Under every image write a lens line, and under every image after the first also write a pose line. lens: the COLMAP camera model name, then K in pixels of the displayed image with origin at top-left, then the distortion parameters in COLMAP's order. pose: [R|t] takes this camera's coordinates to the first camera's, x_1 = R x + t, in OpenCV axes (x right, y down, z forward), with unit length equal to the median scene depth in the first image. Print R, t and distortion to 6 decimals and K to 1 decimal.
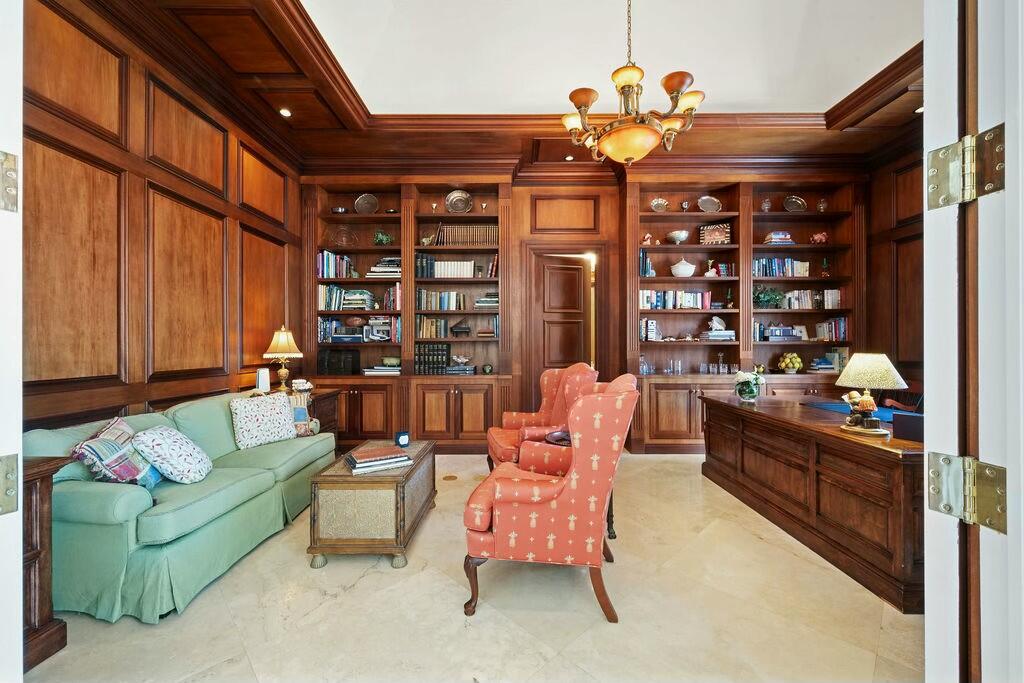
lens RADIAL K [[400.1, 0, 514.6], [0, 400.1, 342.7], [0, 0, 1]] dist [-0.001819, -0.000328]
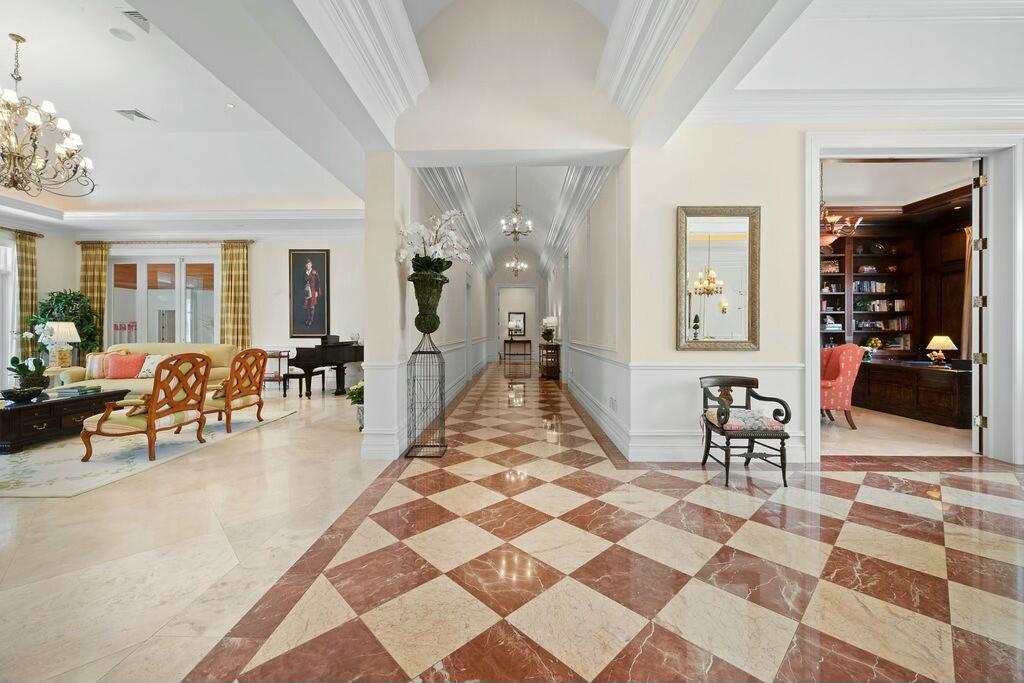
lens RADIAL K [[406.5, 0, 509.2], [0, 406.5, 332.9], [0, 0, 1]] dist [0.001287, 0.000014]
pose [[0.999920, 0.001096, -0.012596, -0.834664], [-0.001003, 0.999972, 0.007391, -0.004530], [0.012603, -0.007378, 0.999893, -0.740602]]
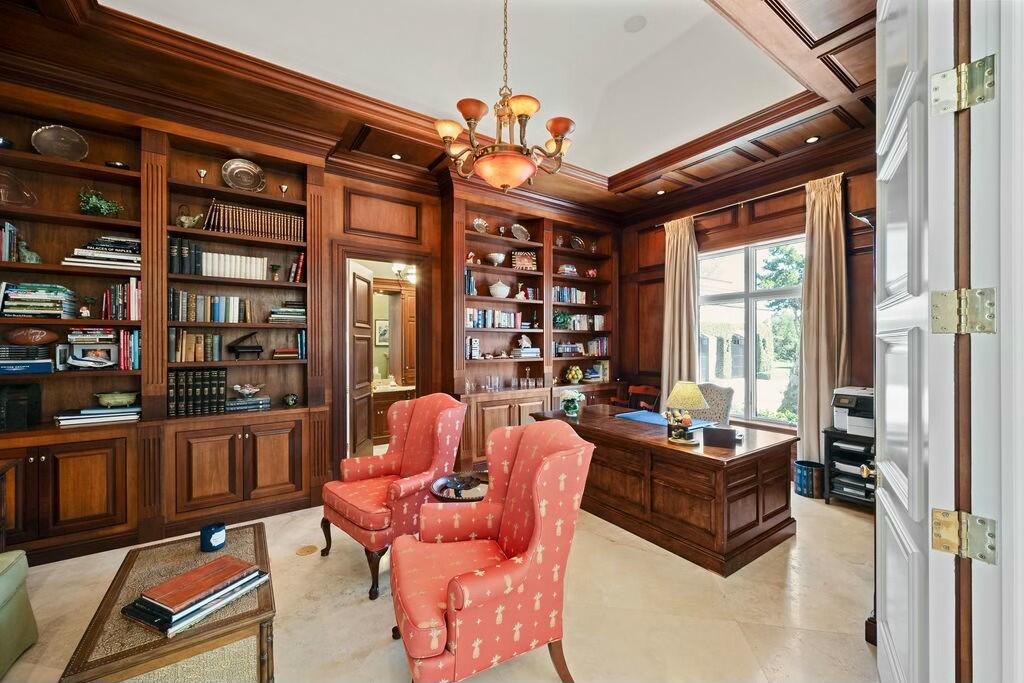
lens RADIAL K [[400.1, 0, 514.6], [0, 400.1, 342.7], [0, 0, 1]] dist [-0.001819, -0.000328]
pose [[0.819865, 0.001186, 0.572556, -0.154330], [-0.003616, 0.999989, 0.003108, -0.049004], [-0.572546, -0.004618, 0.819860, 0.113210]]
